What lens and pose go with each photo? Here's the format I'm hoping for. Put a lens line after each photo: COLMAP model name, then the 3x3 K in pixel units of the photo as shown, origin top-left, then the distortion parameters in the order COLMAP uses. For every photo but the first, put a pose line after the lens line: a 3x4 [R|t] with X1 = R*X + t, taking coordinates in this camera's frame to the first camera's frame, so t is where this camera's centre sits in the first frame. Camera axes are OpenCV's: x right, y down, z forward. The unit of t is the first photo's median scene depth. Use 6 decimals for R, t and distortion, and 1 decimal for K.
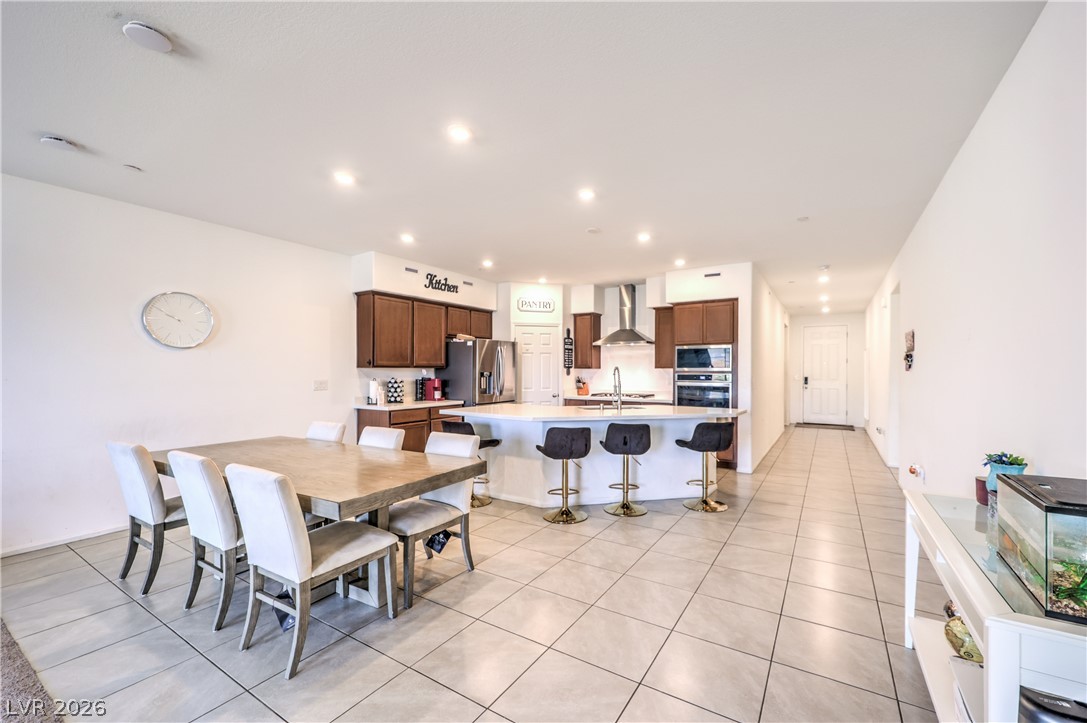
lens RADIAL K [[450.5, 0, 548.3], [0, 450.5, 370.3], [0, 0, 1]] dist [-0.000132, -0.000064]
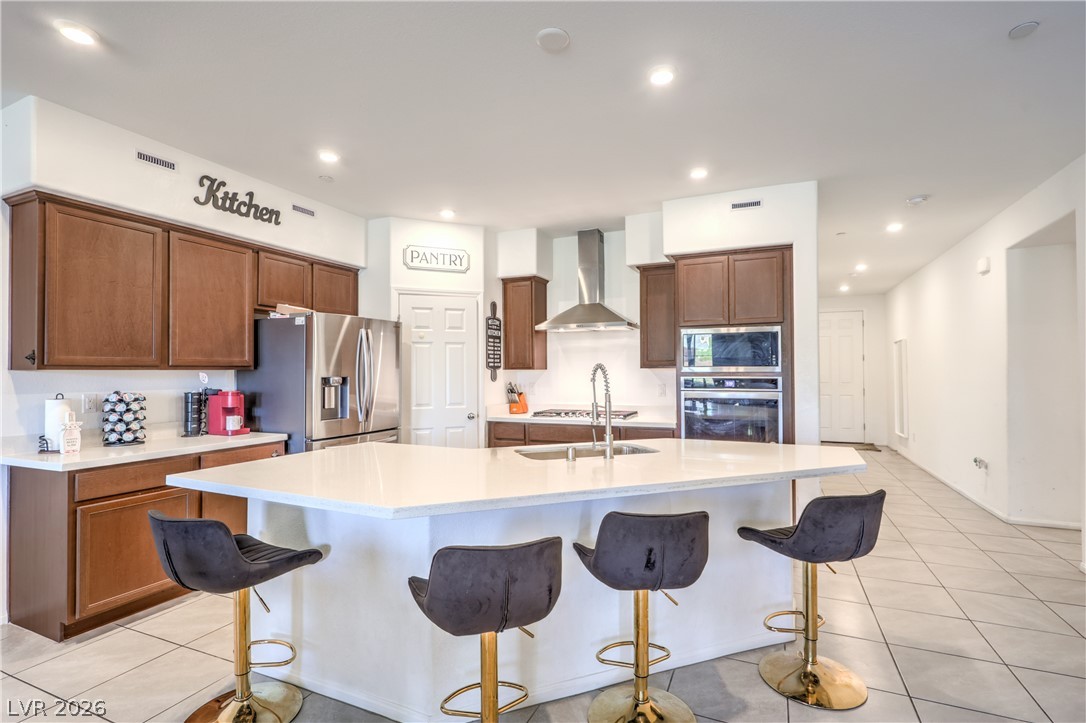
lens RADIAL K [[519.5, 0, 549.2], [0, 519.5, 363.9], [0, 0, 1]] dist [0.000382, -0.000062]
pose [[0.988277, -0.004388, 0.152608, 0.014183], [0.006766, 0.999864, -0.015067, -0.000370], [-0.152521, 0.015923, 0.988172, 0.366933]]
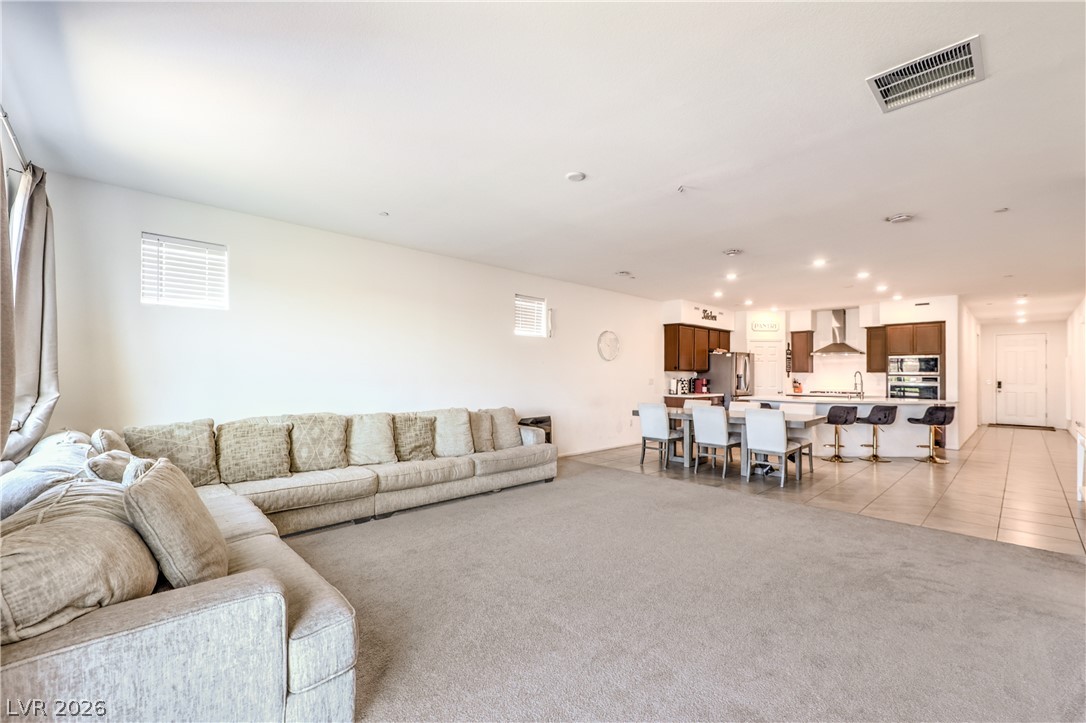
lens RADIAL K [[456.2, 0, 543.7], [0, 456.2, 367.7], [0, 0, 1]] dist [0.000883, 0.000127]
pose [[0.968929, 0.001898, -0.247332, -0.382173], [-0.005689, 0.999877, -0.014612, 0.007461], [0.247274, 0.015565, 0.968821, -0.587489]]
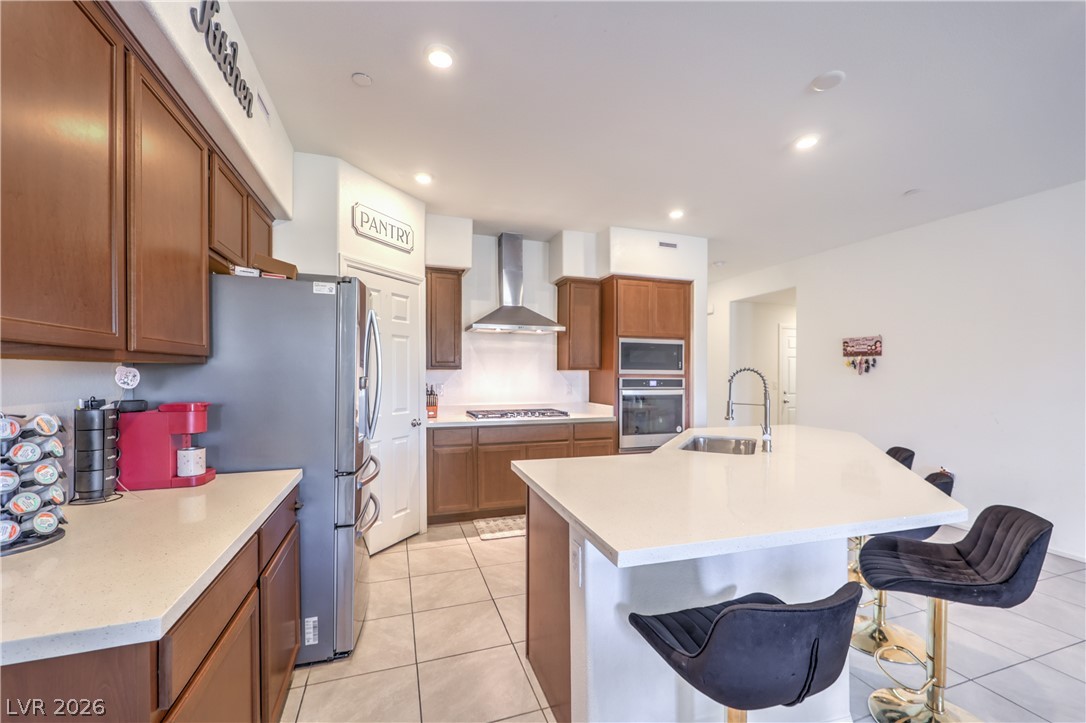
lens RADIAL K [[450.1, 0, 547.8], [0, 450.1, 370.3], [0, 0, 1]] dist [-0.000132, -0.000064]
pose [[0.617988, 0.007204, 0.786154, -0.320915], [-0.006333, 0.999971, -0.004186, -0.000483], [-0.786162, -0.002392, 0.618016, 0.659060]]
